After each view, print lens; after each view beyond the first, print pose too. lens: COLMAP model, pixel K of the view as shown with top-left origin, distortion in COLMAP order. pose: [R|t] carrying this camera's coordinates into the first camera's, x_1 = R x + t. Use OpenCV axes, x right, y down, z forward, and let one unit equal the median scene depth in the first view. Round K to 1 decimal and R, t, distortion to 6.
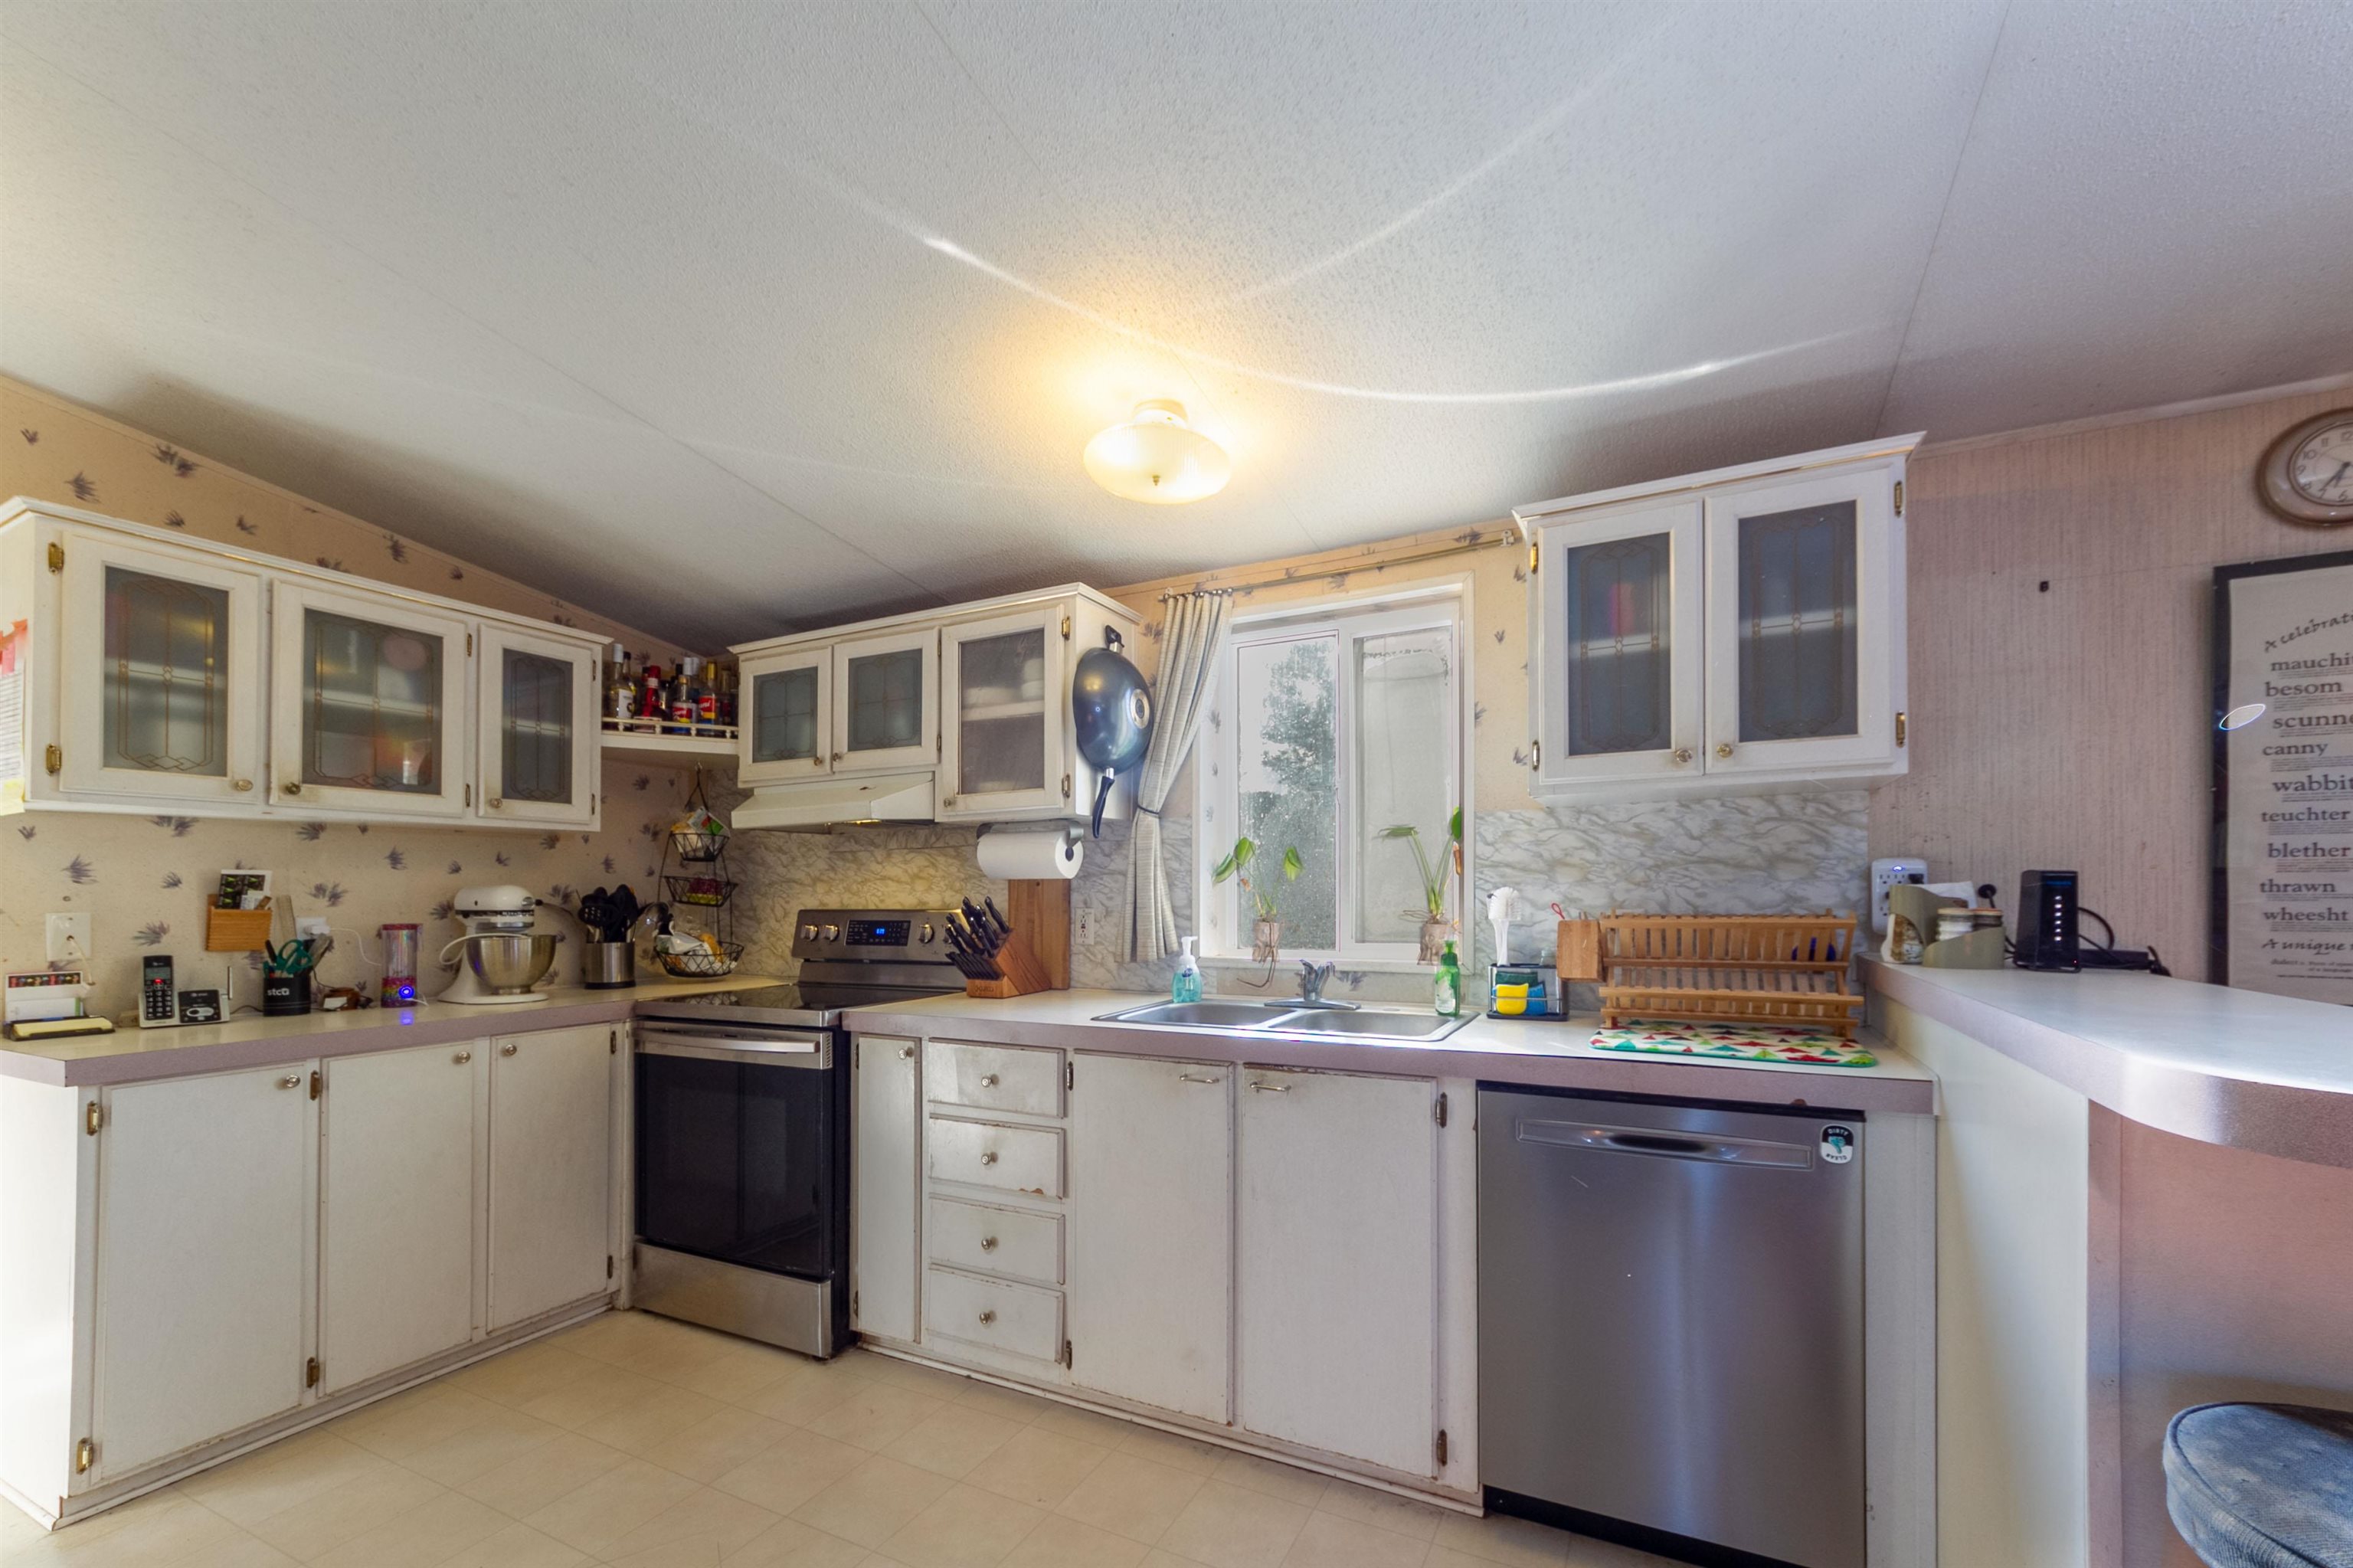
lens RADIAL K [[901.2, 0, 1268.7], [0, 901.2, 880.2], [0, 0, 1]] dist [0.000989, 0.000313]
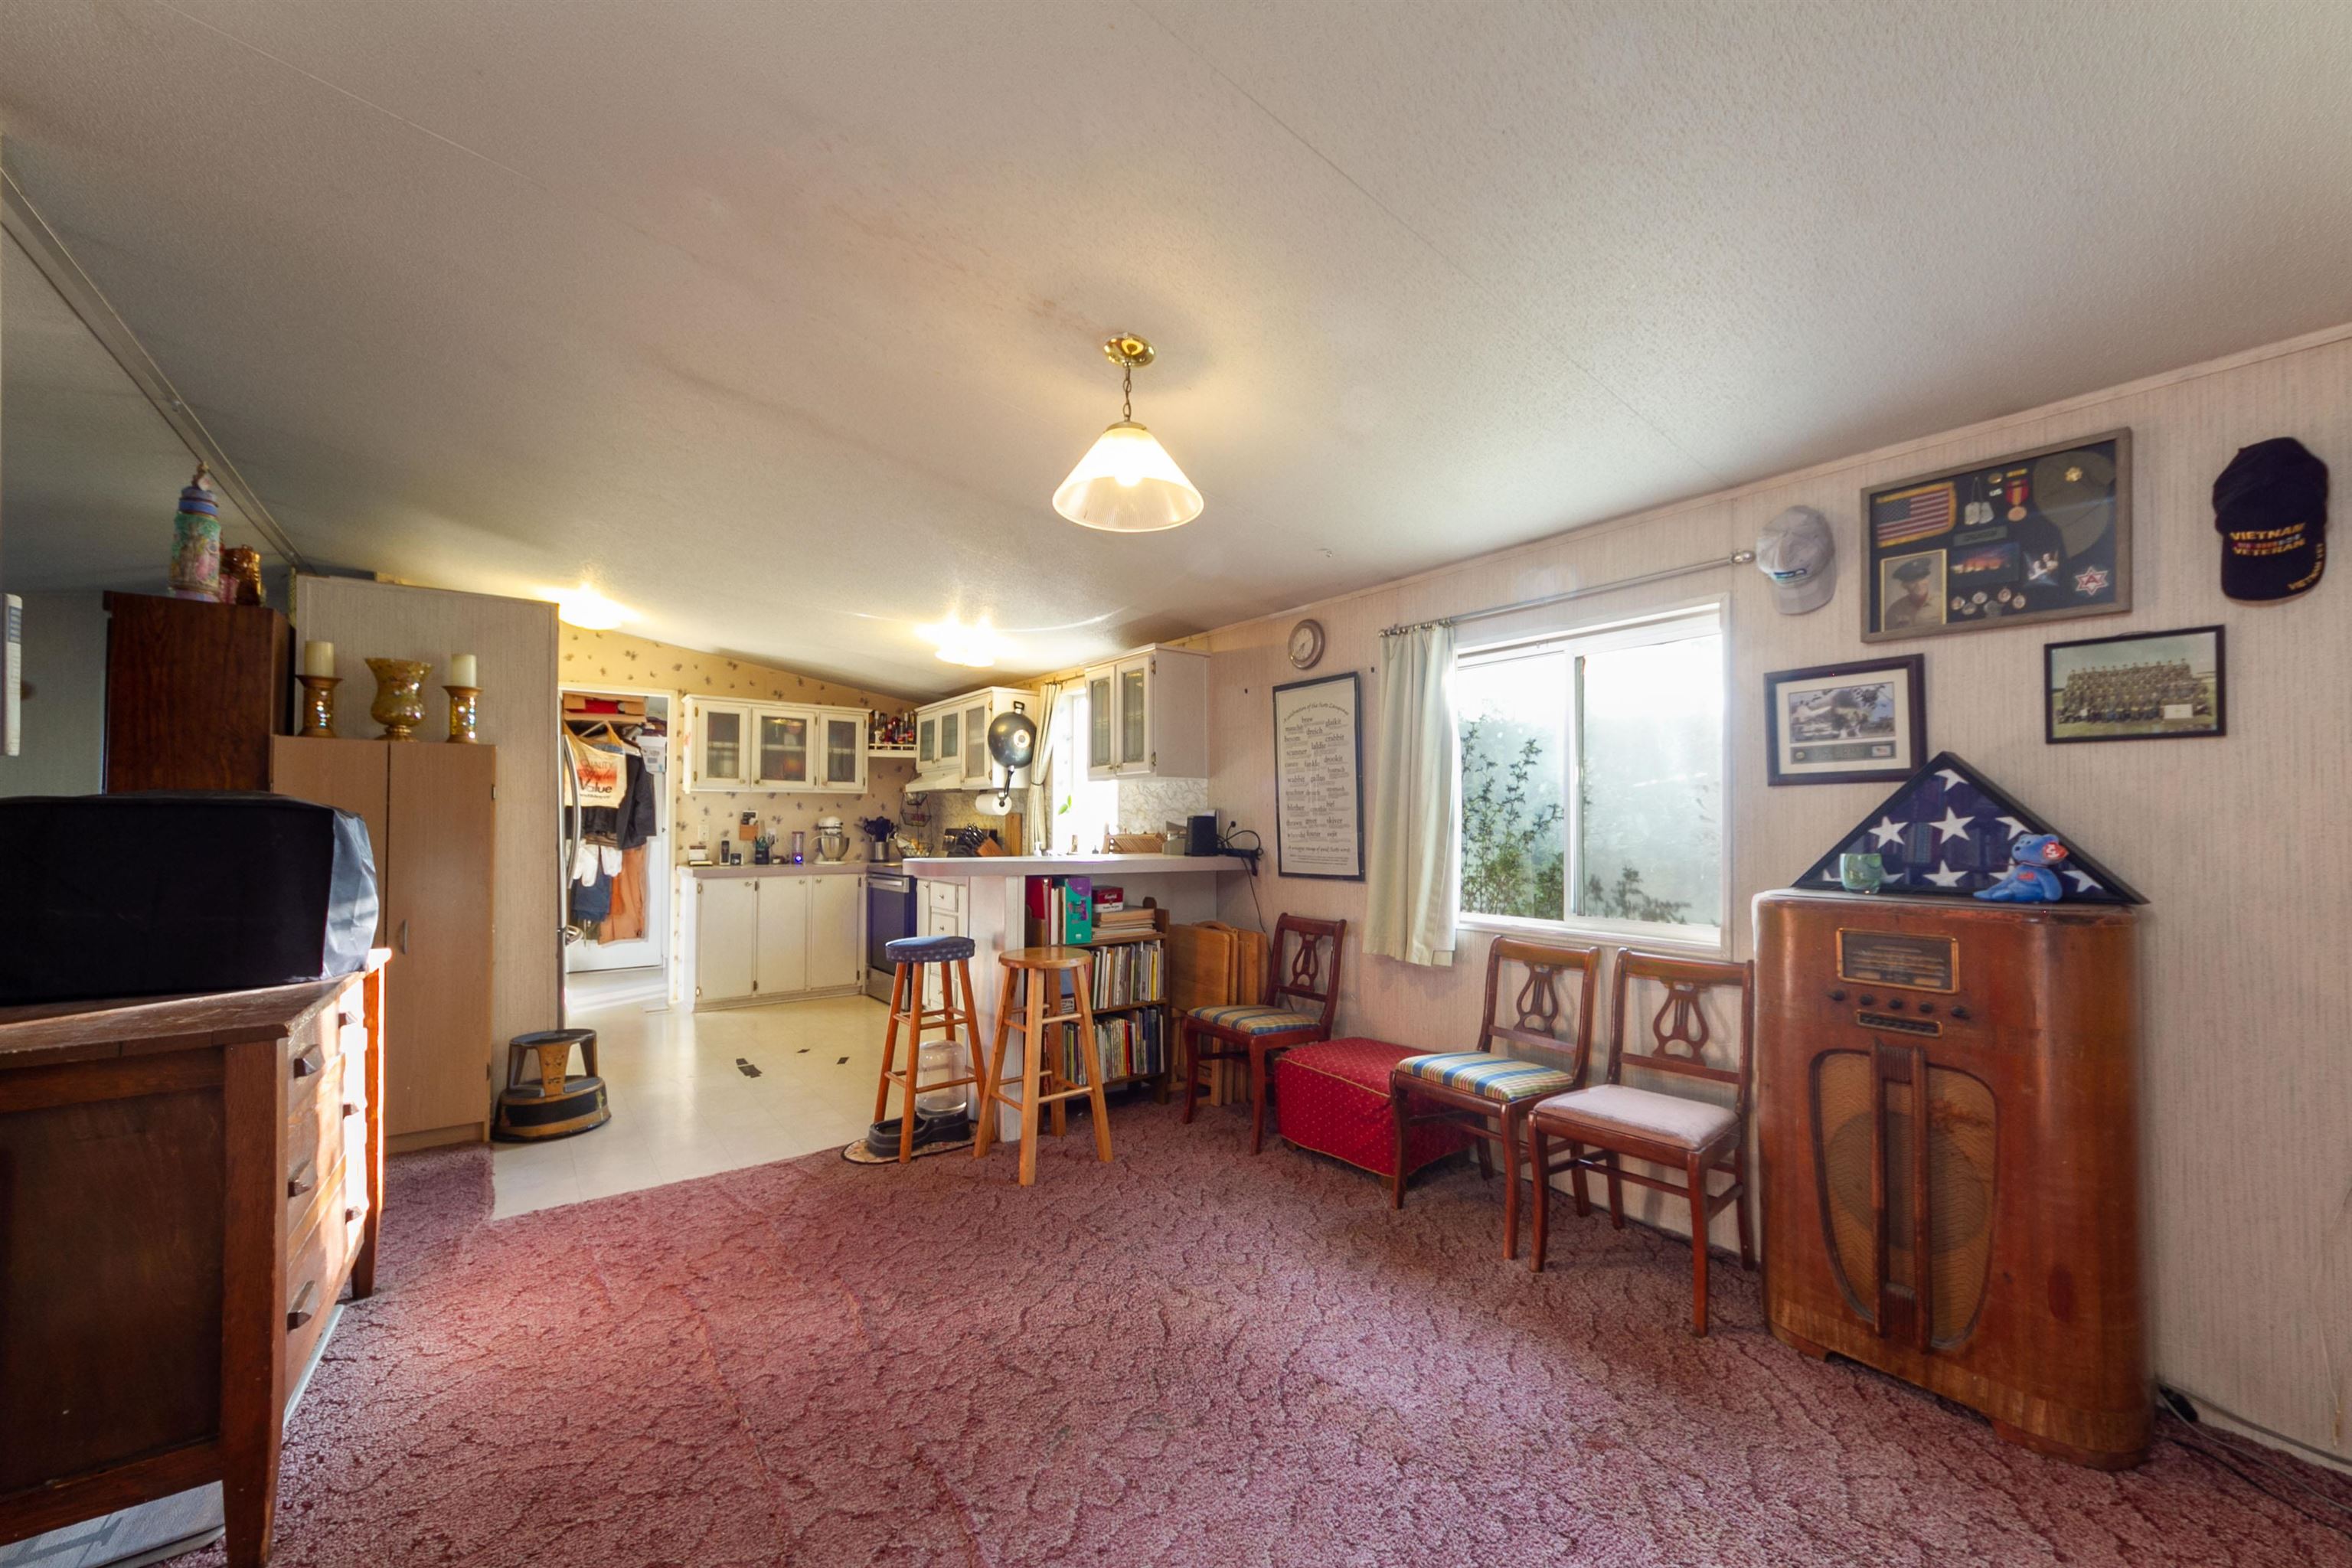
lens RADIAL K [[889.0, 0, 1297.9], [0, 889.0, 805.6], [0, 0, 1]] dist [0.001274, 0.000327]
pose [[0.914290, 0.000569, -0.405060, 1.309859], [-0.001554, 0.999997, -0.002102, -0.020961], [0.405057, 0.002551, 0.914288, -0.702522]]
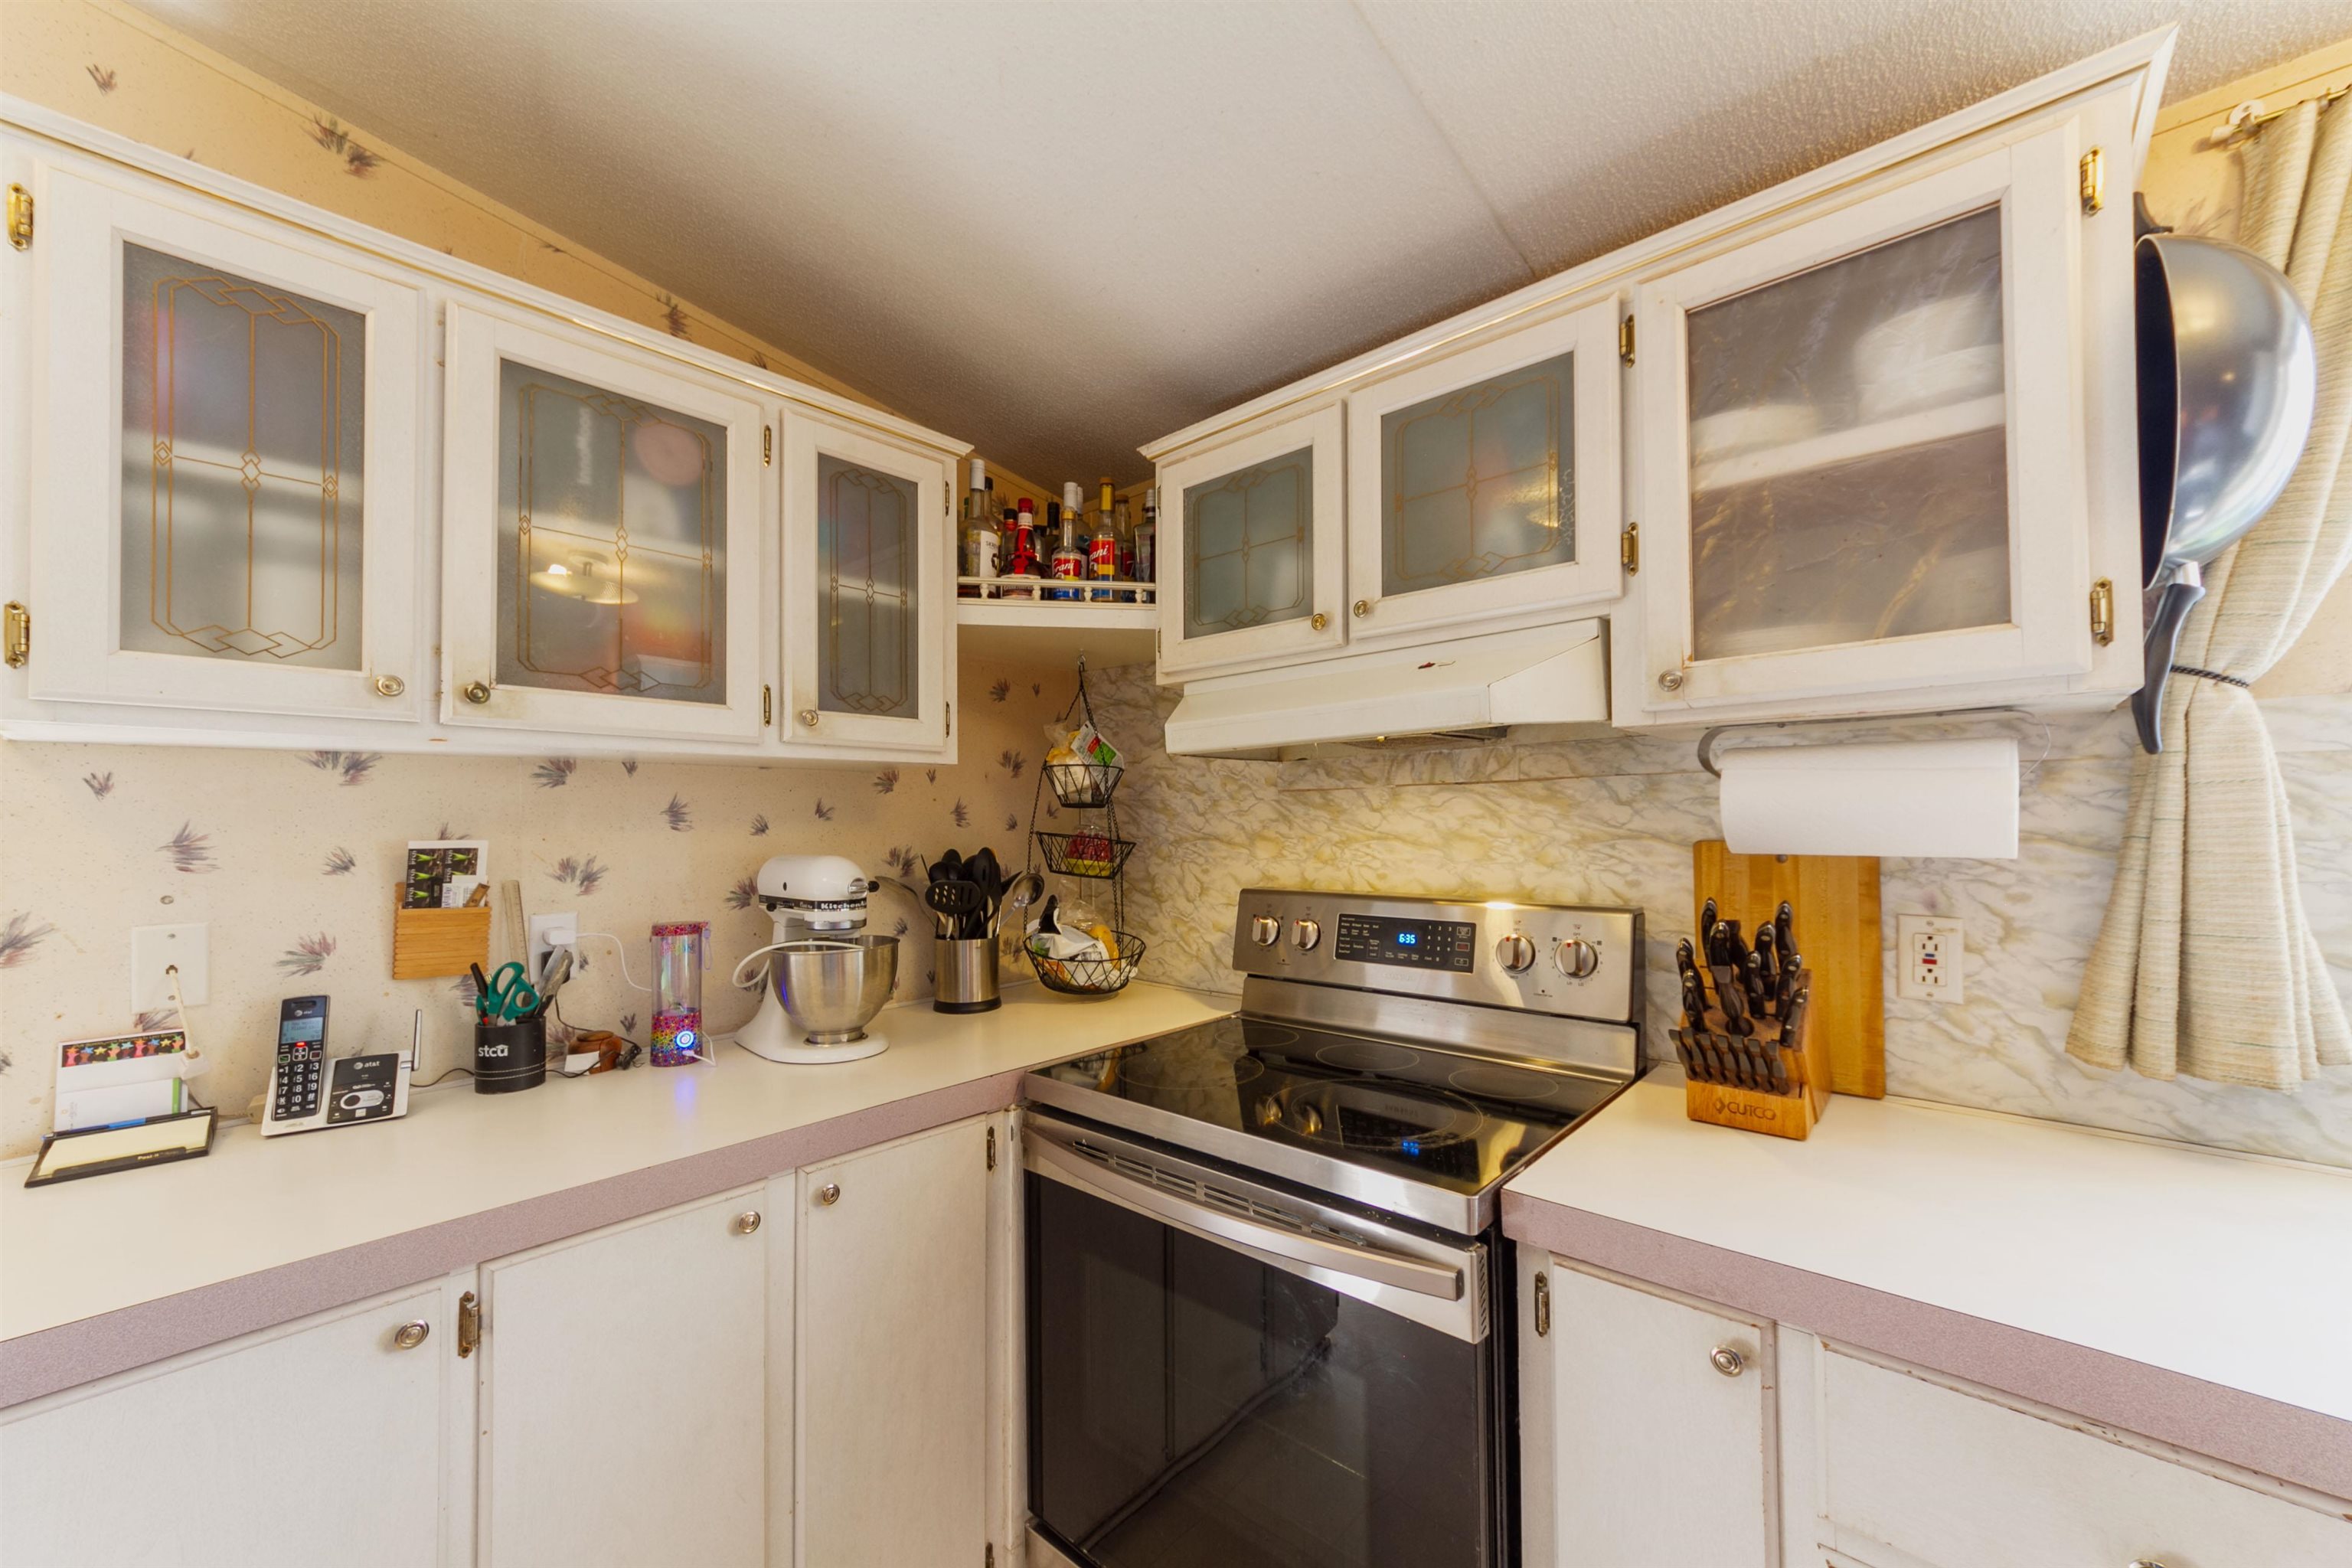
lens RADIAL K [[890.6, 0, 1246.2], [0, 890.6, 803.3], [0, 0, 1]] dist [0.008527, -0.000272]
pose [[0.961479, -0.007670, -0.274771, -0.424915], [0.007531, 0.999970, -0.001560, -0.027415], [0.274775, -0.000569, 0.961508, 0.519868]]
